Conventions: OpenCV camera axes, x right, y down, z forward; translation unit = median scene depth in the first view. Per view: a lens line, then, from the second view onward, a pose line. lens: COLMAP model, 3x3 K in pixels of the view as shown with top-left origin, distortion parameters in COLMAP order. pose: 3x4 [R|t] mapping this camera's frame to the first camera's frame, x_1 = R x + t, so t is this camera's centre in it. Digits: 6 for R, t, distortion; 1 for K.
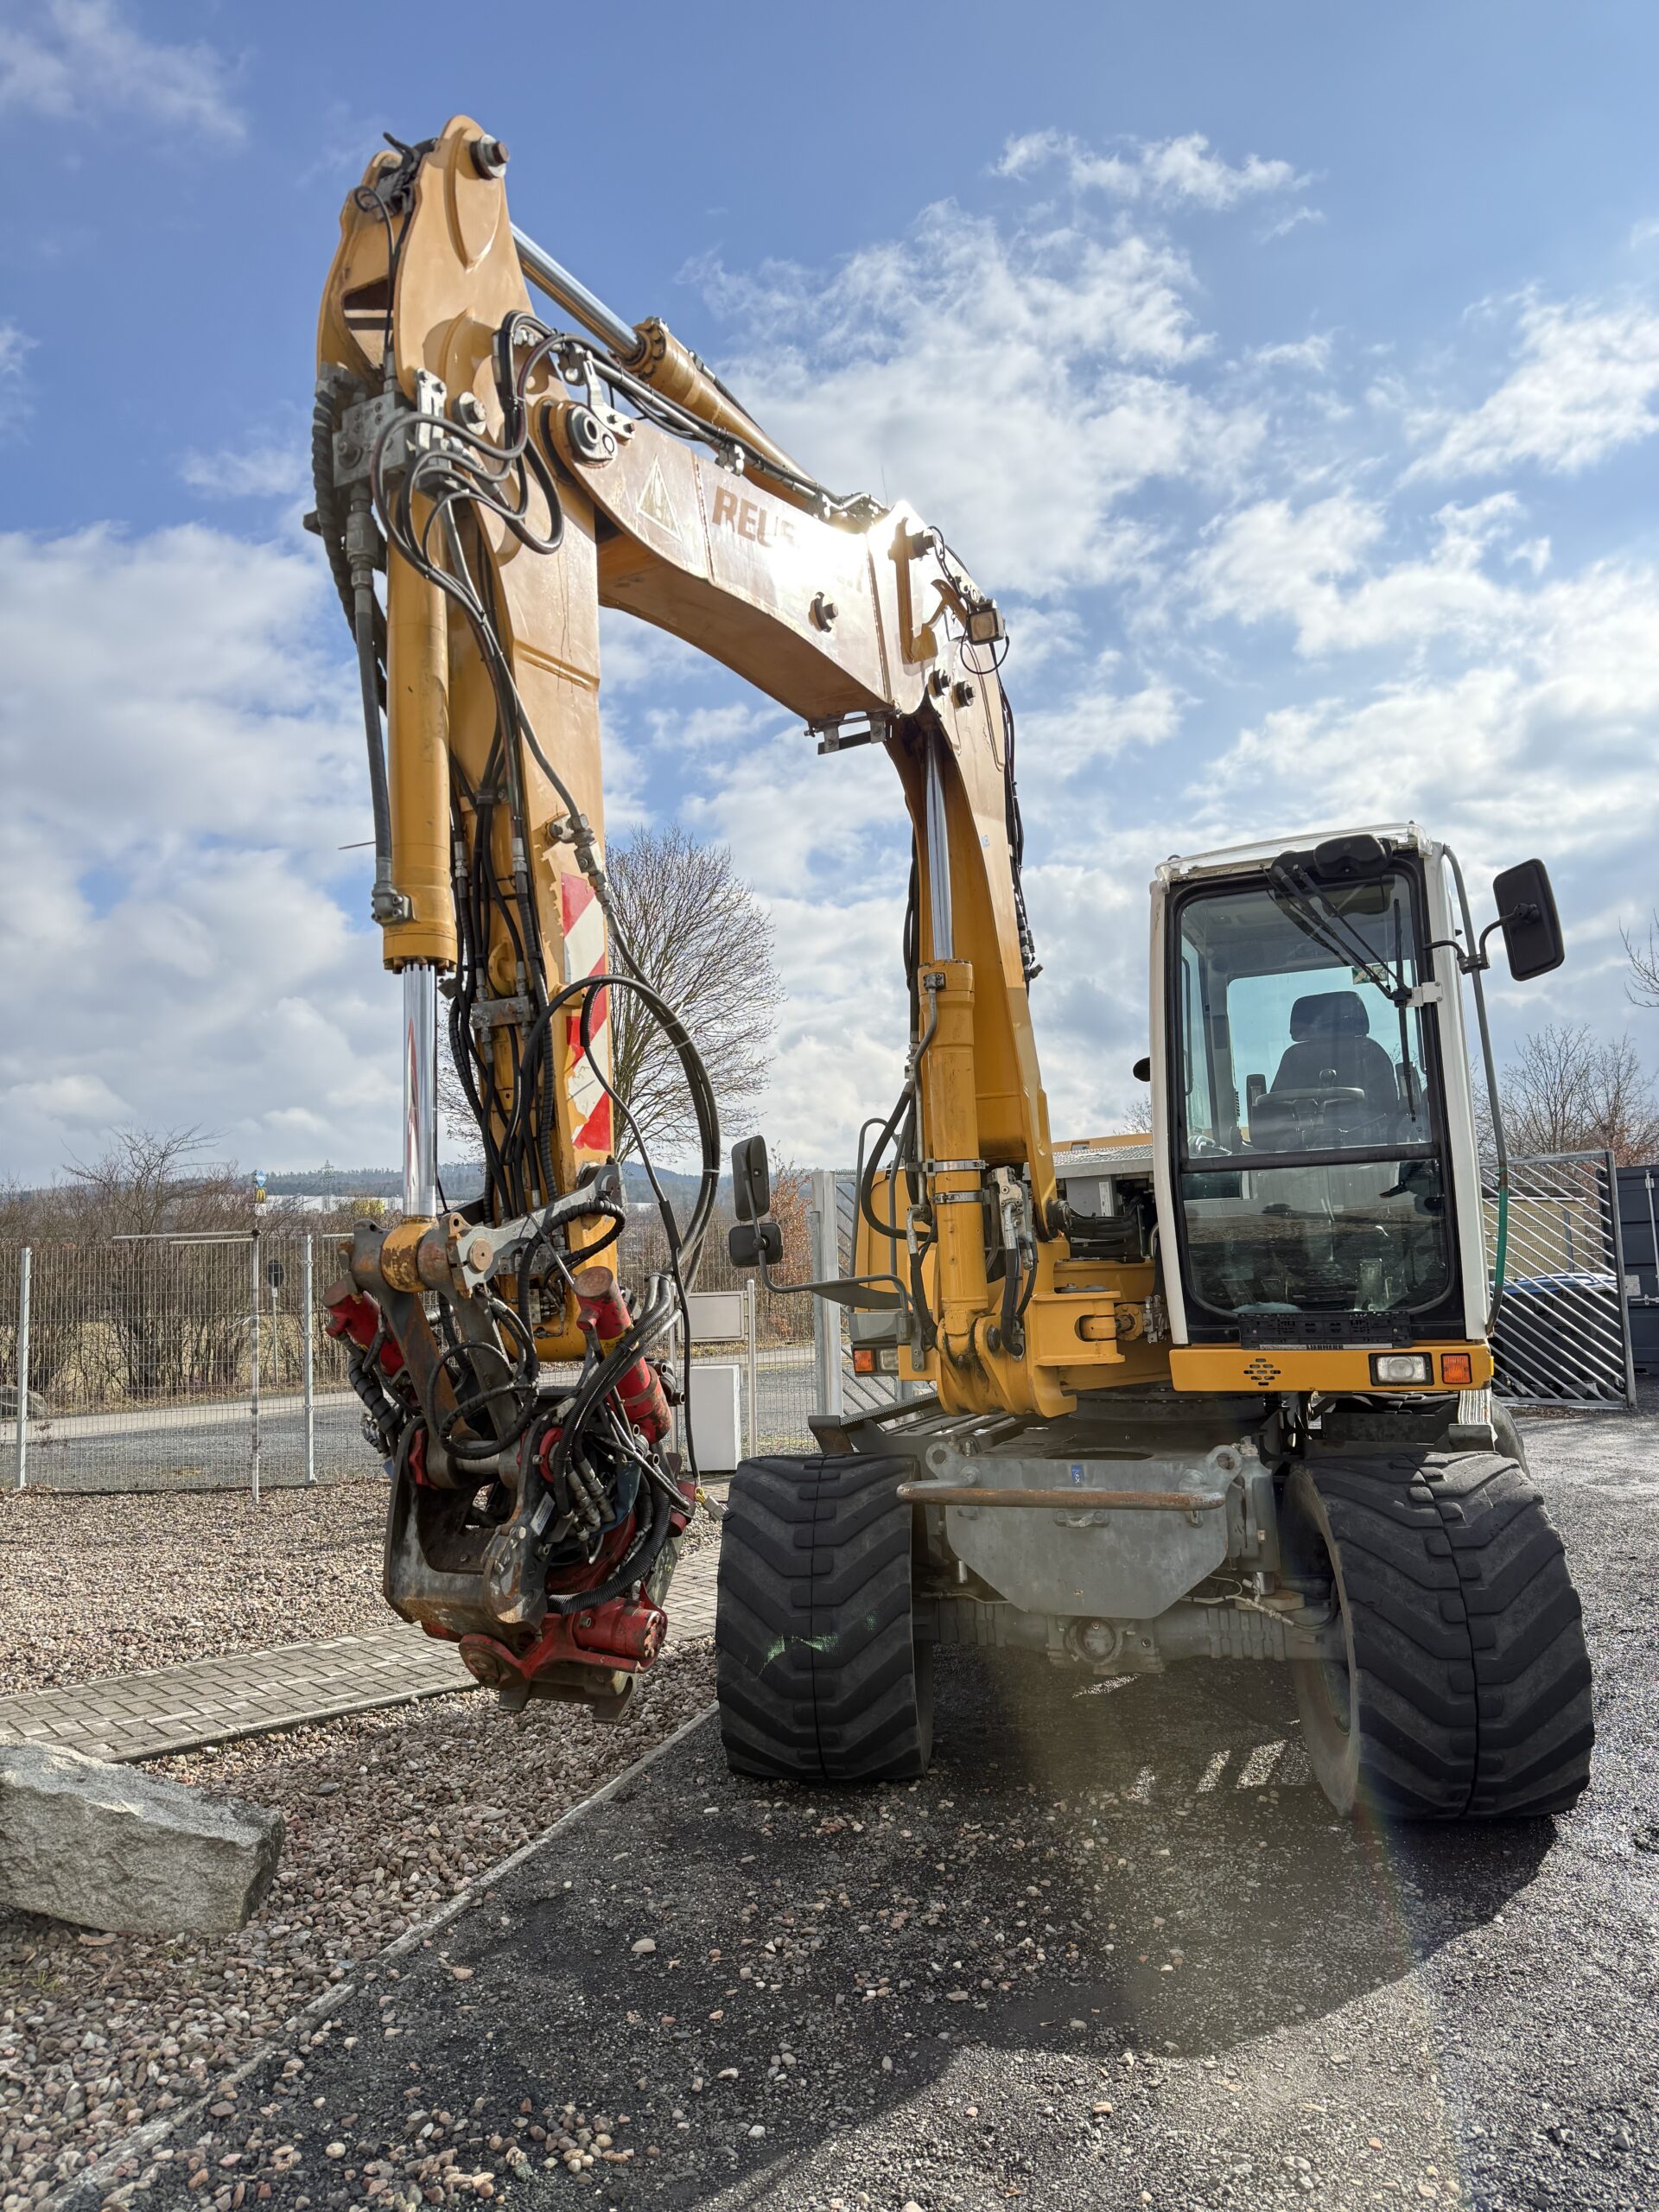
lens RADIAL K [[1554.0, 0, 832.7], [0, 1554.0, 1098.4], [0, 0, 1]] dist [0.027969, -0.046201]
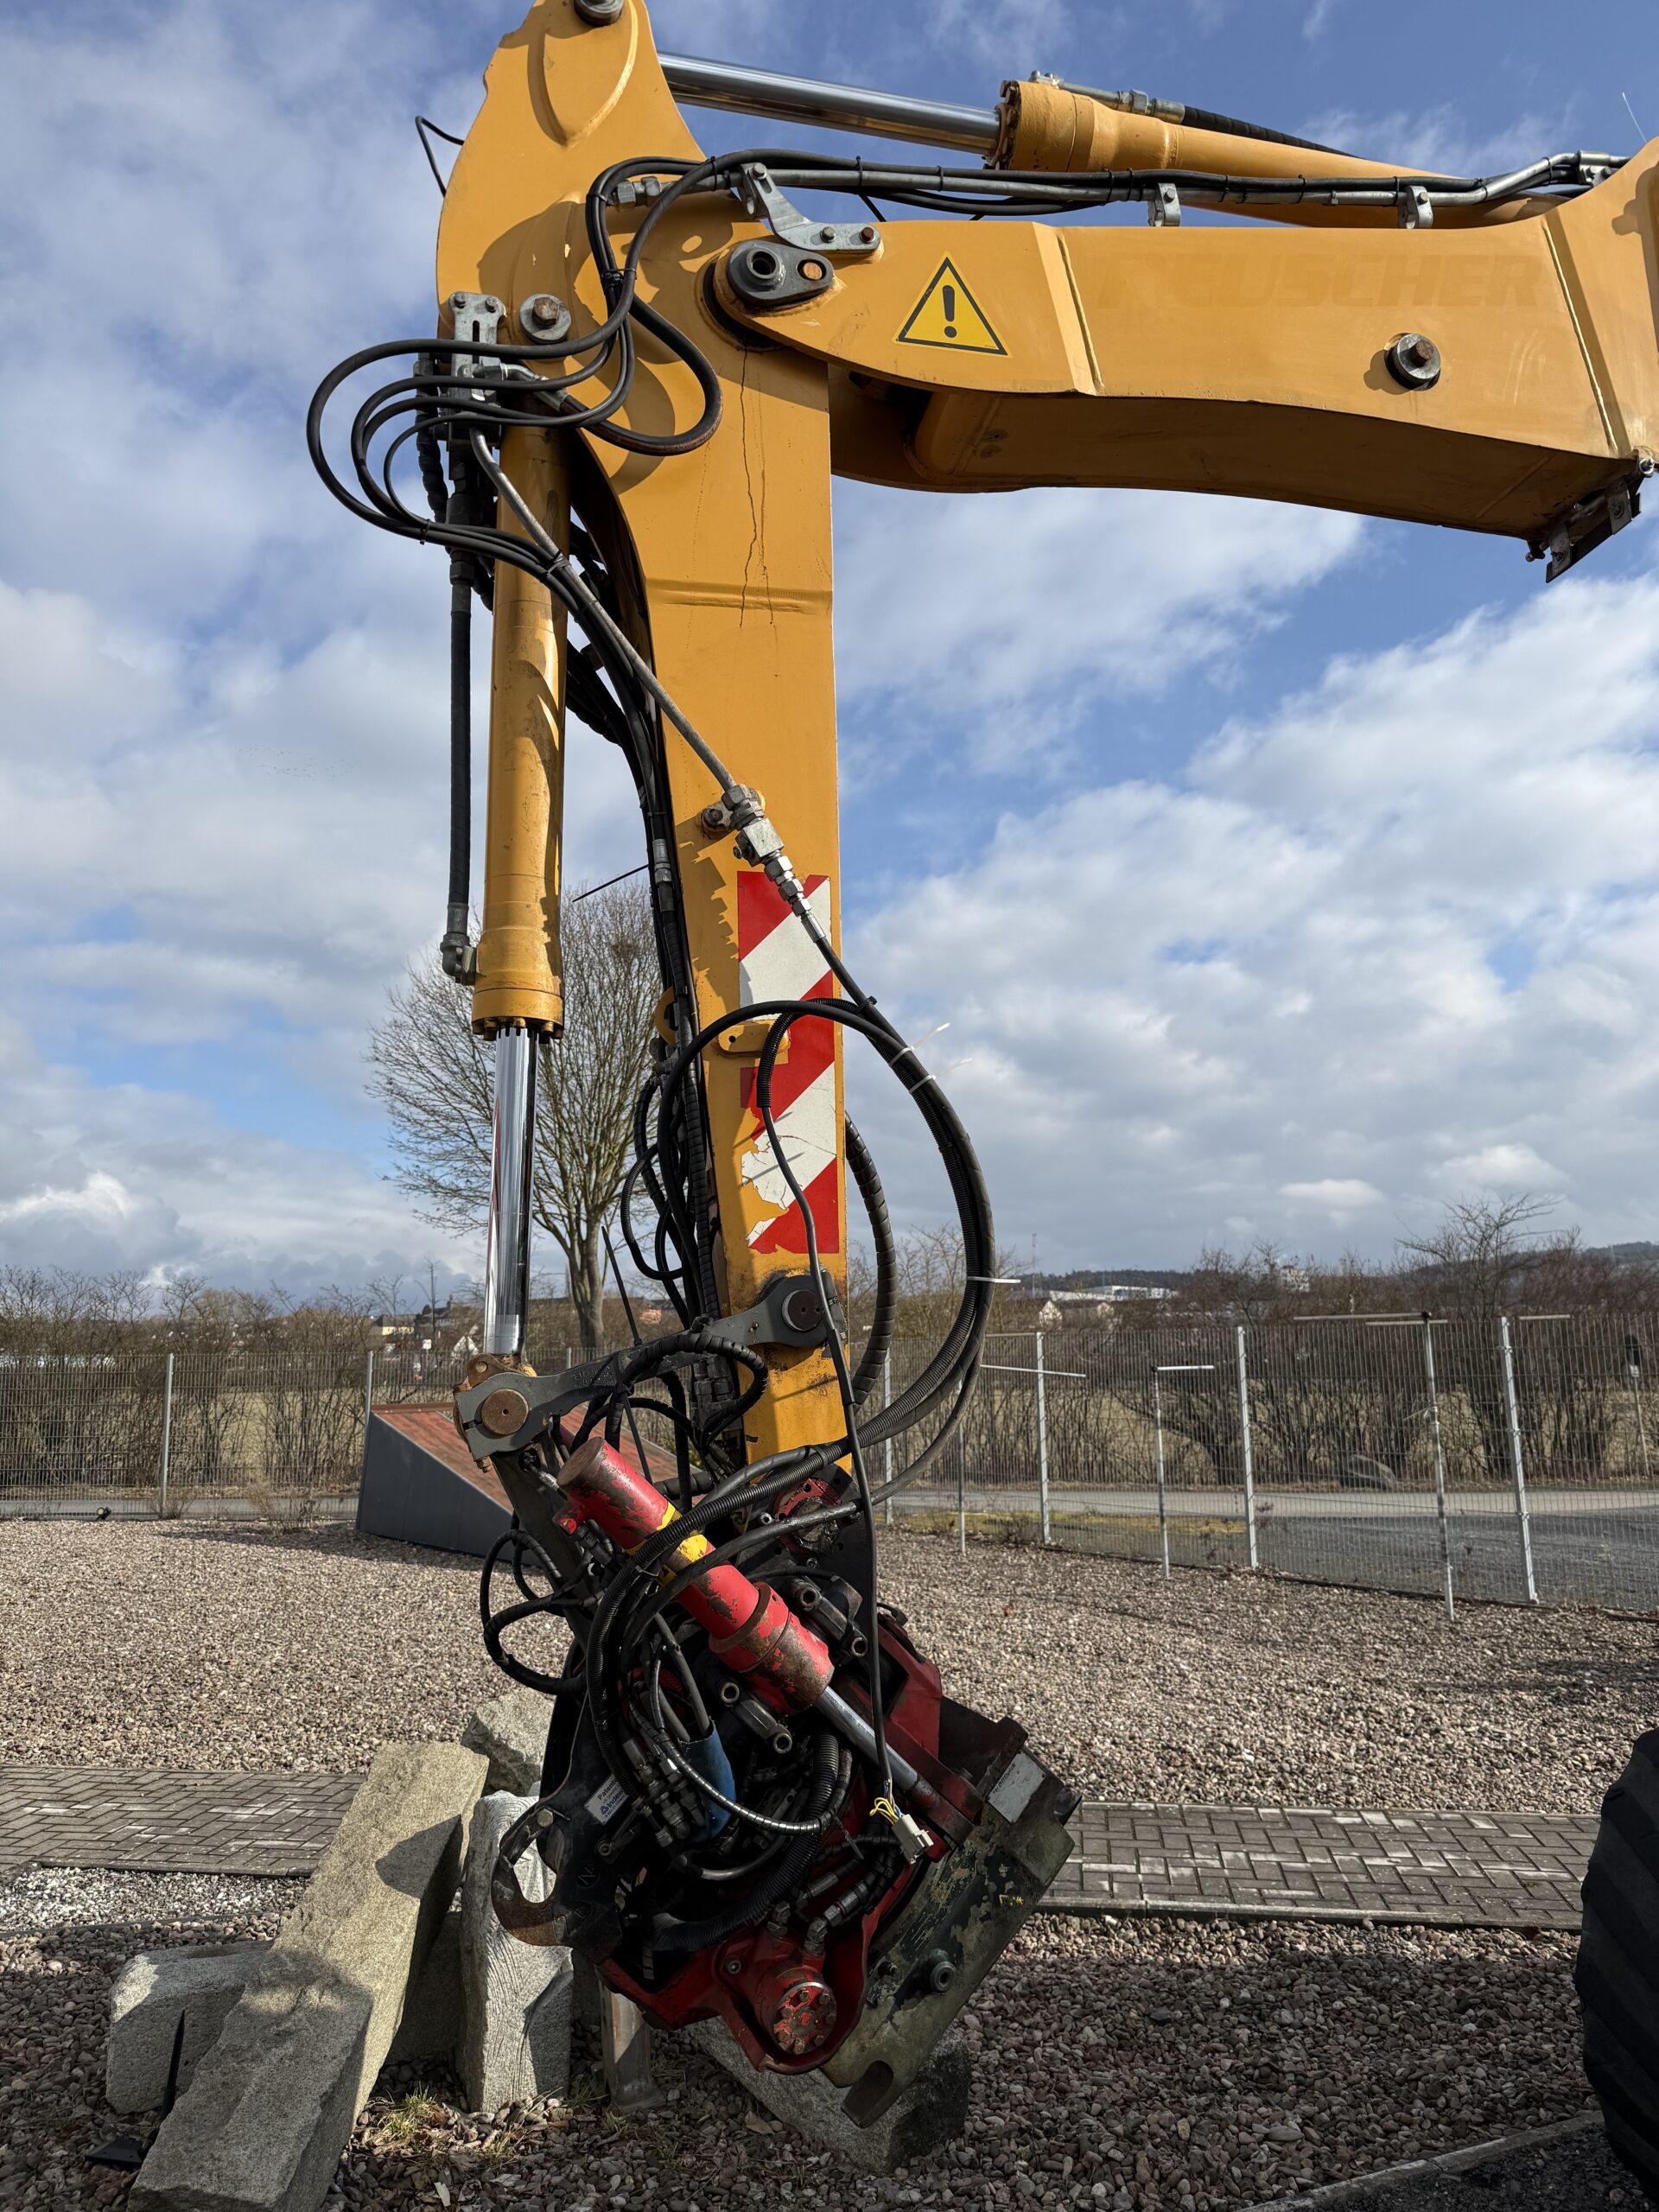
lens RADIAL K [[1554.0, 0, 841.6], [0, 1554.0, 1104.5], [0, 0, 1]] dist [0.027969, -0.046201]
pose [[0.652793, -0.099211, -0.751011, 0.207084], [0.070064, 0.995045, -0.070548, 0.009027], [0.754289, -0.006565, 0.656510, 0.299404]]
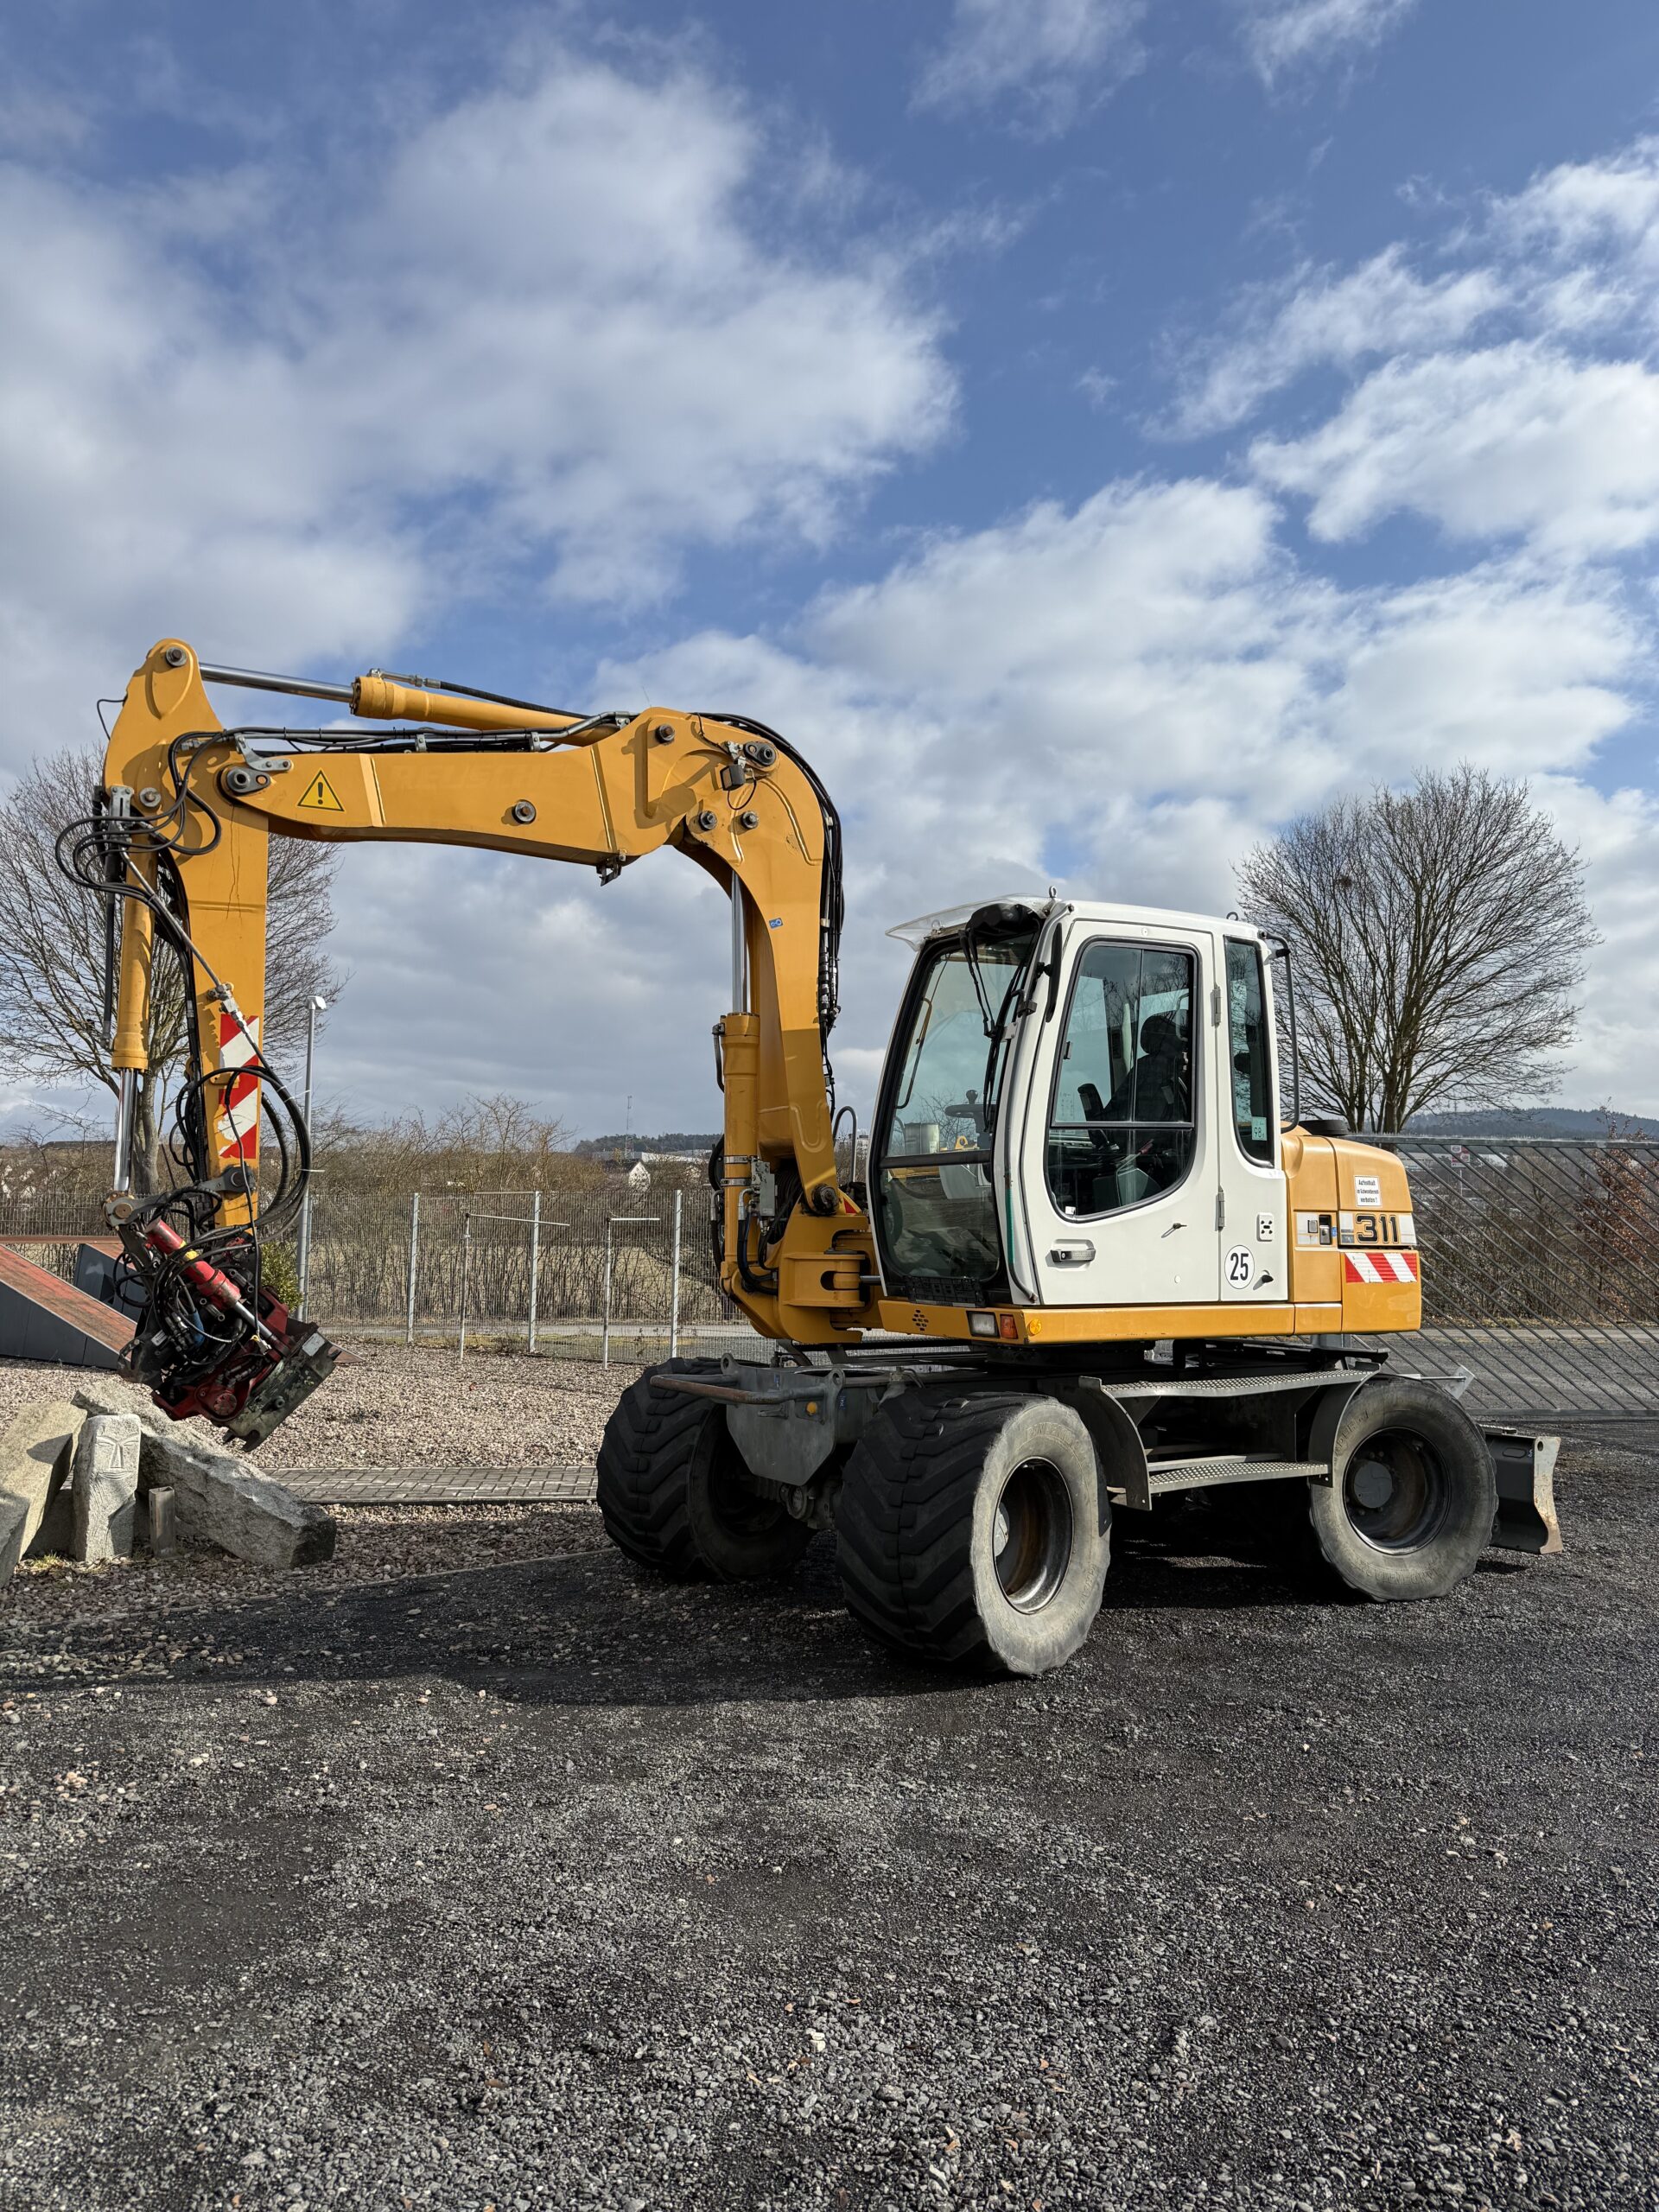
lens RADIAL K [[1554.0, 0, 855.1], [0, 1554.0, 1102.8], [0, 0, 1]] dist [0.027969, -0.046201]
pose [[0.830756, 0.000207, -0.556636, 0.833175], [0.020726, 0.999295, 0.031303, -0.043200], [0.556250, -0.037542, 0.830166, -0.094499]]
